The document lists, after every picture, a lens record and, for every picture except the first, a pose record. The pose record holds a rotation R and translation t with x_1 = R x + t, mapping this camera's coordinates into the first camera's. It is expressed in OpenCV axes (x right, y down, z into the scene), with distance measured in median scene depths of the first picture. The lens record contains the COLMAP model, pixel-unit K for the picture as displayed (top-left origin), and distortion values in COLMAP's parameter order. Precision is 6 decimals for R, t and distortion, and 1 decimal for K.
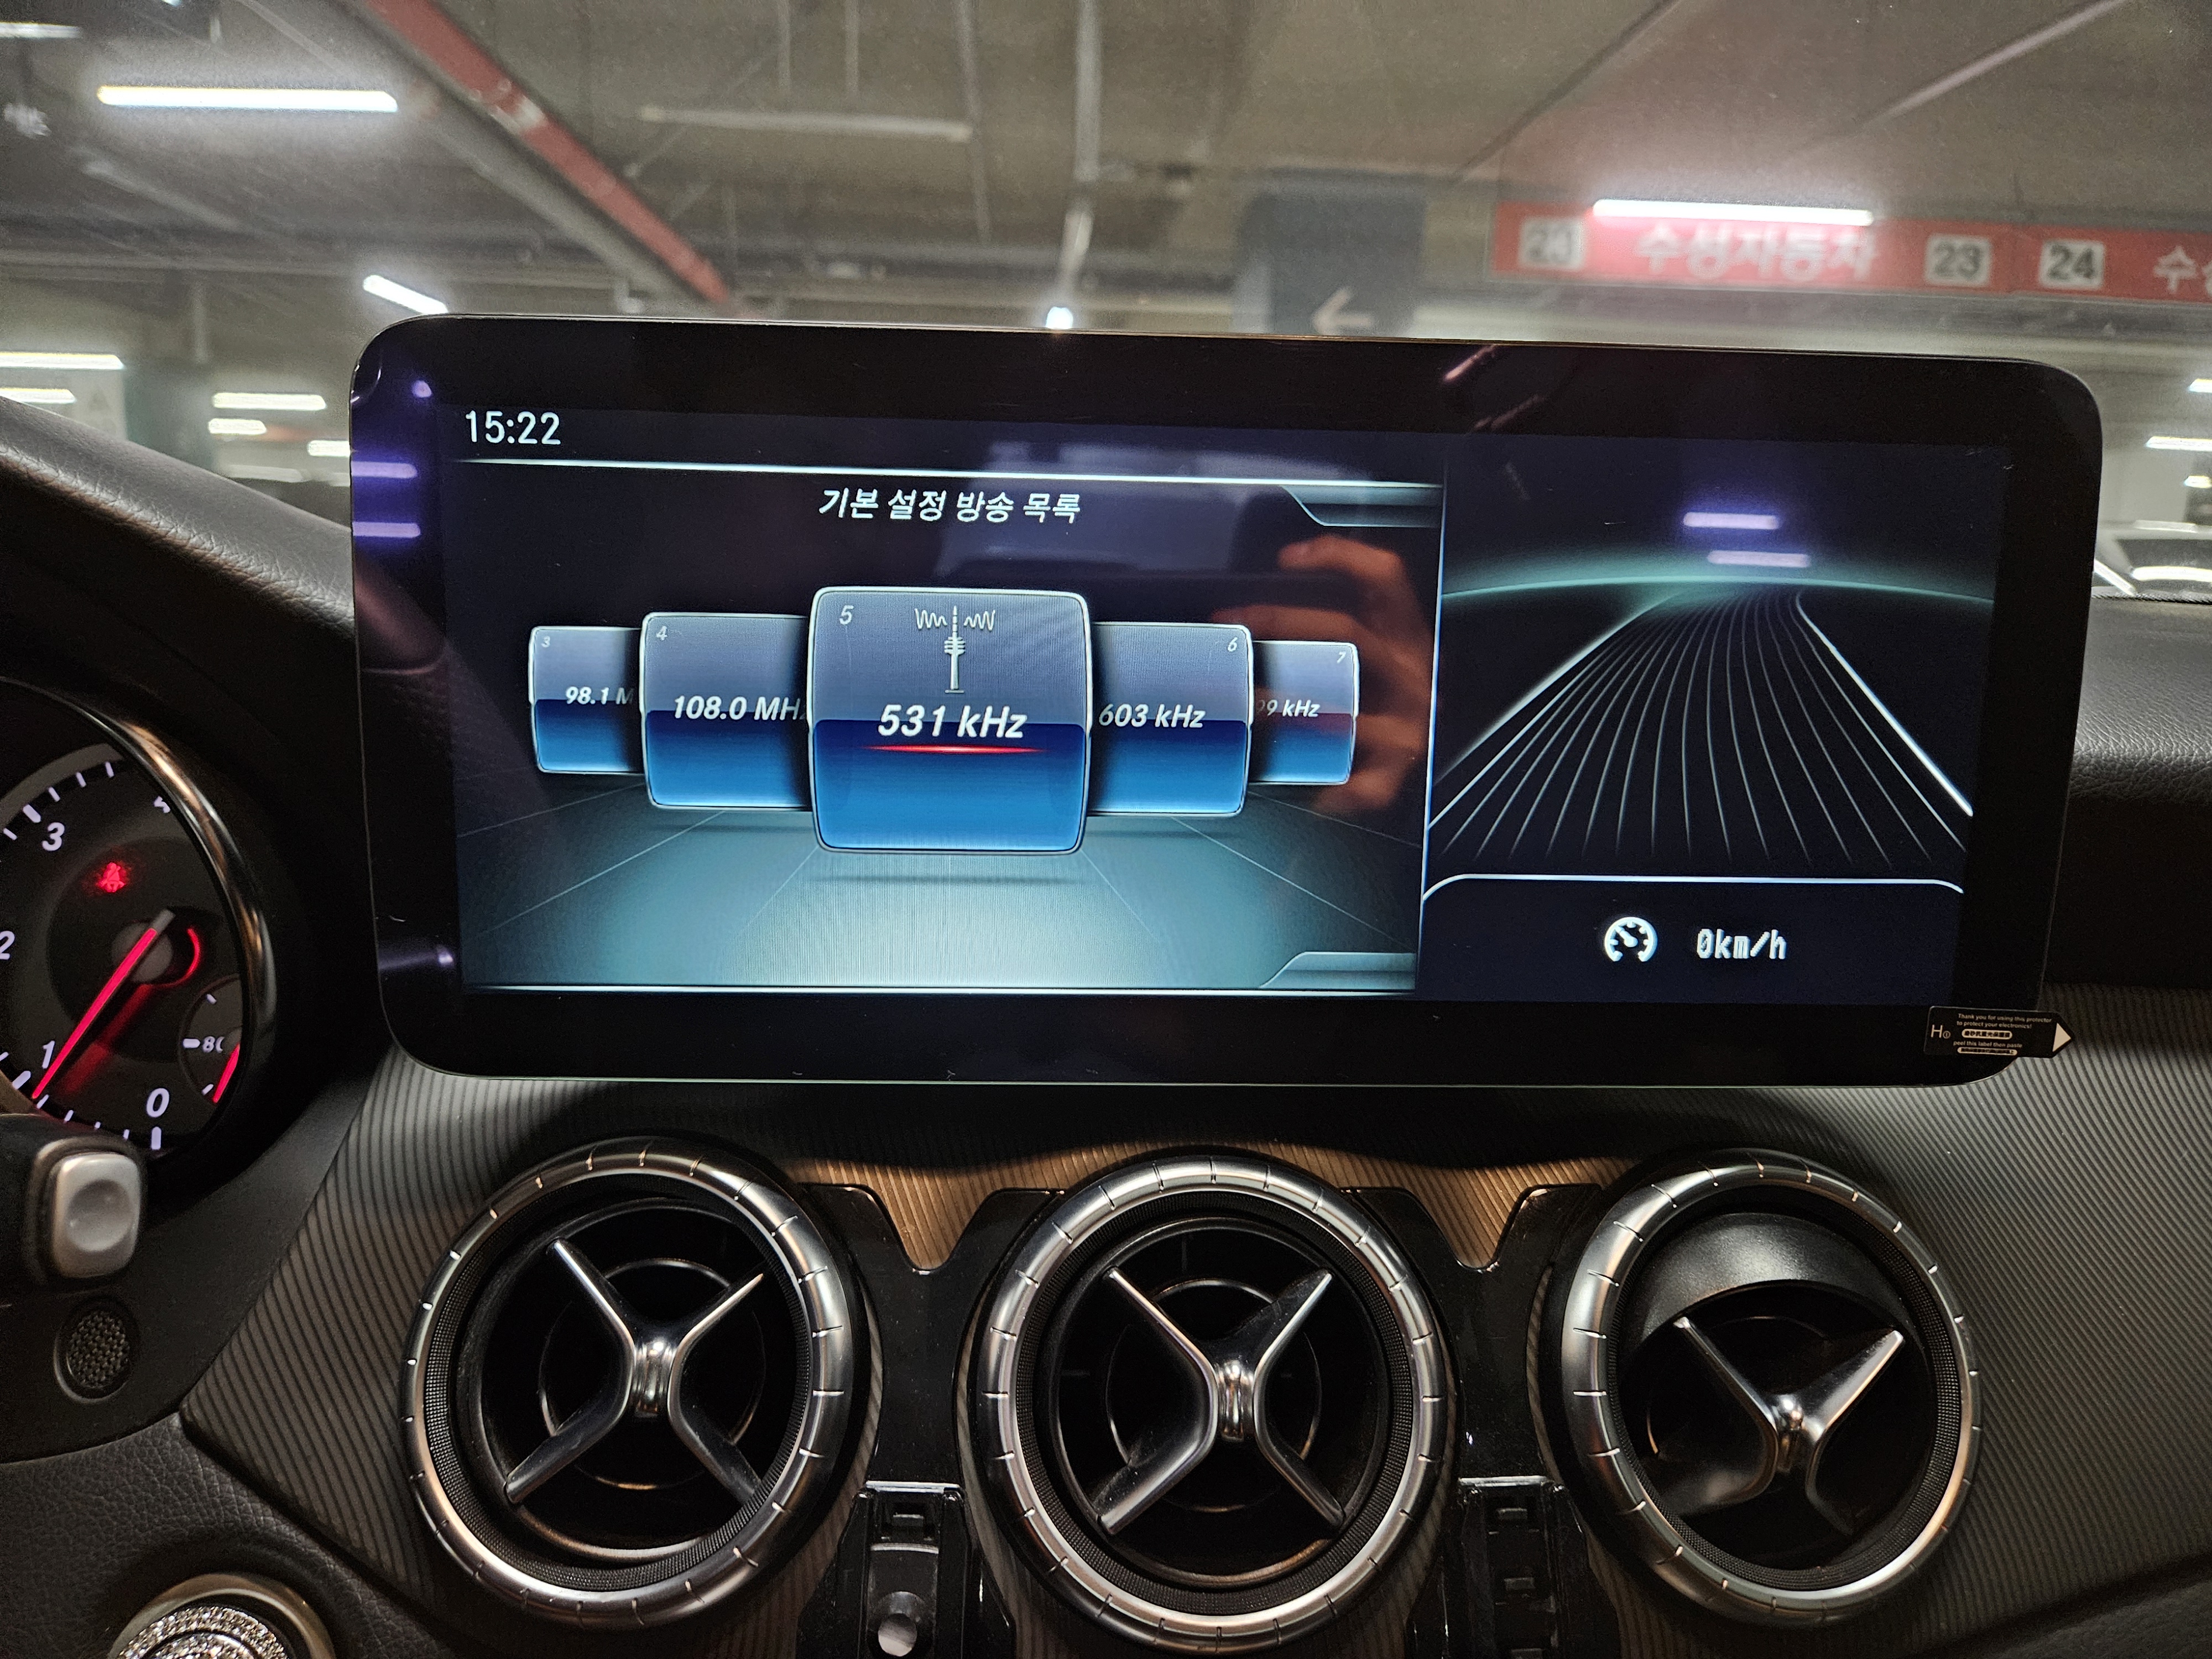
lens RADIAL K [[1494.6, 0, 1093.6], [0, 1494.6, 859.9], [0, 0, 1]] dist [0.022516, -0.027318]
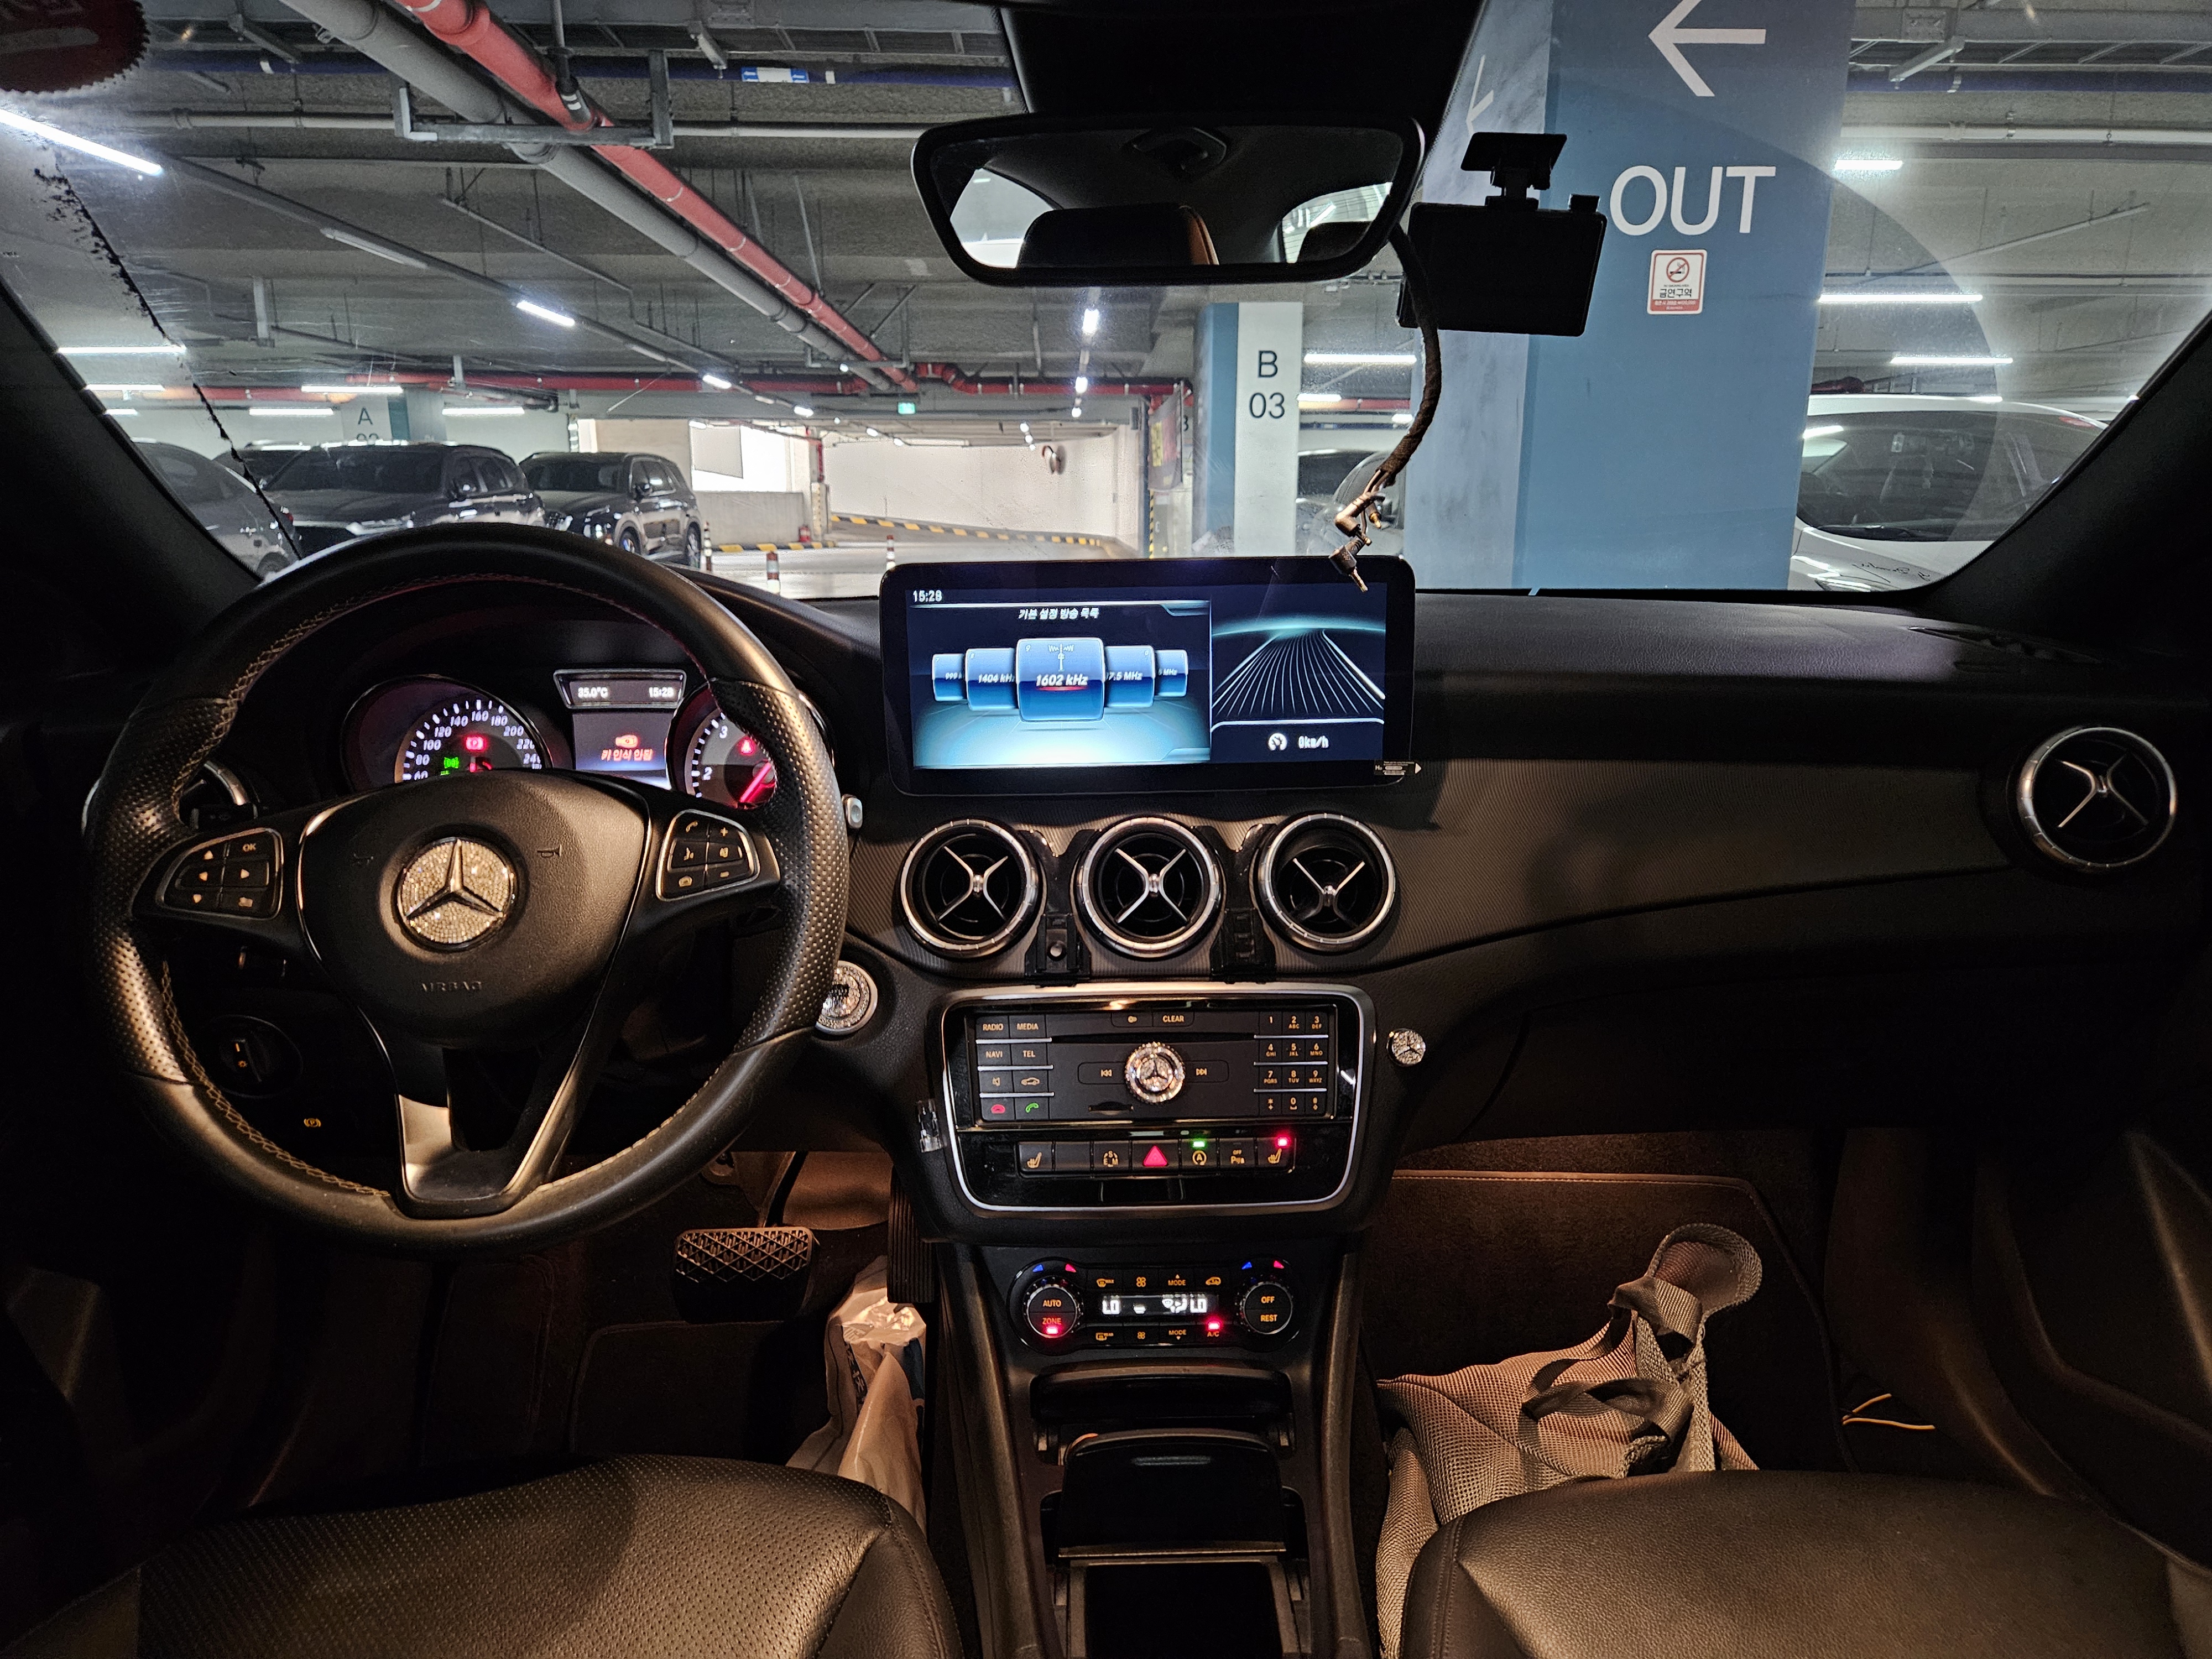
lens RADIAL K [[1464.7, 0, 1125.1], [0, 1464.7, 861.2], [0, 0, 1]] dist [0.052267, -0.045266]
pose [[0.999335, -0.032748, -0.016014, 0.080239], [0.033515, 0.998174, 0.050252, 0.143566], [0.014339, -0.050755, 0.998608, -2.172579]]
